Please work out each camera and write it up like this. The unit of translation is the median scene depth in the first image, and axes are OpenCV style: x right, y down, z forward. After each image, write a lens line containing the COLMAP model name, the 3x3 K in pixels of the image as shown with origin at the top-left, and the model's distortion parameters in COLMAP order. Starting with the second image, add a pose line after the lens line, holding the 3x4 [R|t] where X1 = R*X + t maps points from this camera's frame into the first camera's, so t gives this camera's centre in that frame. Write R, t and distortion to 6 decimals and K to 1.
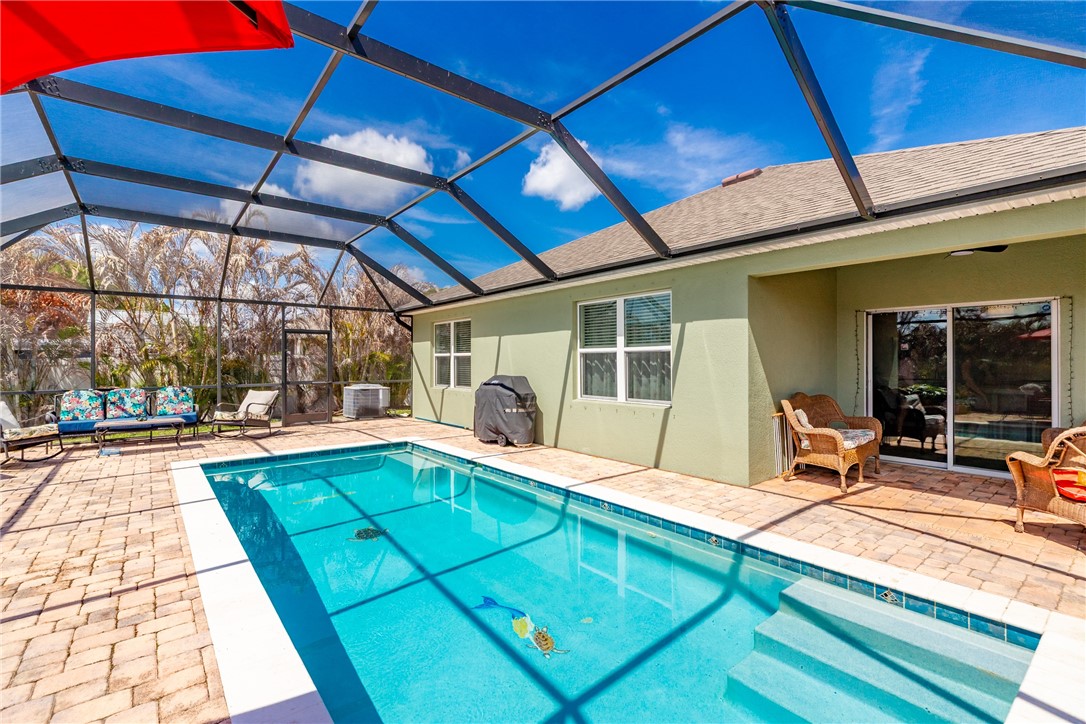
lens RADIAL K [[487.4, 0, 543.0], [0, 487.4, 362.0], [0, 0, 1]] dist [-0.000535, 0.000648]
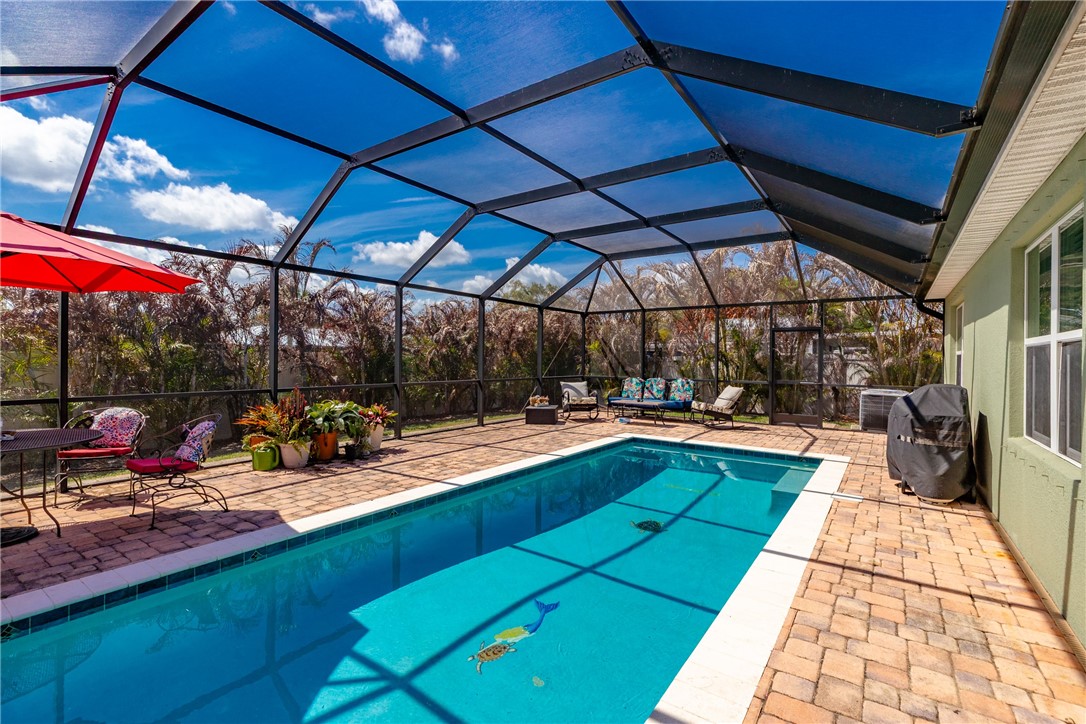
lens RADIAL K [[503.7, 0, 571.6], [0, 503.7, 354.4], [0, 0, 1]] dist [-0.000968, 0.000056]
pose [[0.277846, -0.001136, -0.960625, 0.448344], [-0.014476, 0.999881, -0.005369, -0.001345], [0.960517, 0.015398, 0.277797, 0.394952]]
